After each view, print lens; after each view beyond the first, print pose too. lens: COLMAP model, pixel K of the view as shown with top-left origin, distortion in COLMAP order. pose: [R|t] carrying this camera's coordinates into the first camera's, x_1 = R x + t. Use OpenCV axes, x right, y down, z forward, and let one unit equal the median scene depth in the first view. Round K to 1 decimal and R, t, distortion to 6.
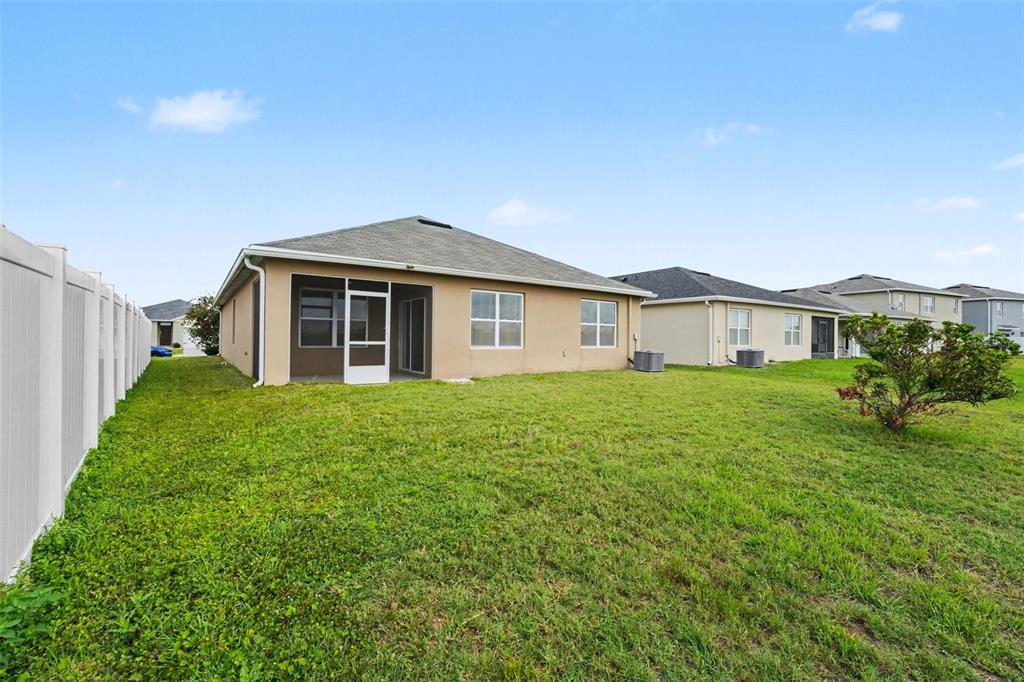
lens RADIAL K [[421.5, 0, 512.1], [0, 421.5, 338.3], [0, 0, 1]] dist [-0.023857, 0.002030]
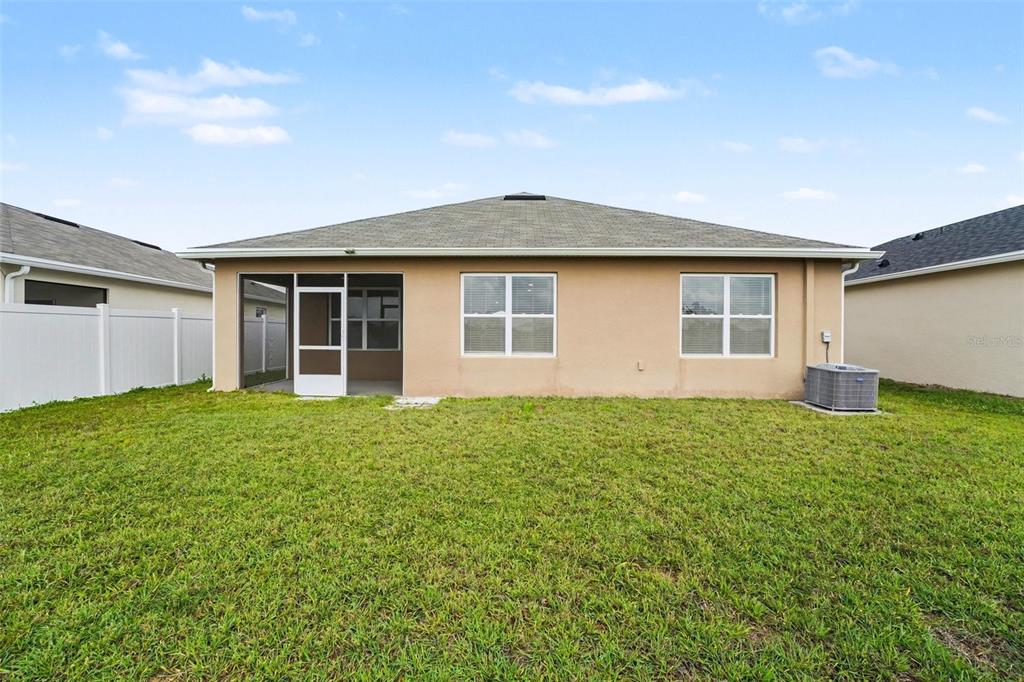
lens RADIAL K [[502.4, 0, 512.0], [0, 502.4, 344.6], [0, 0, 1]] dist [-0.006644, -0.000086]
pose [[0.790801, -0.002979, -0.612066, 0.529699], [0.003986, 0.999992, 0.000284, 0.005855], [0.612061, -0.002664, 0.790806, 0.399296]]
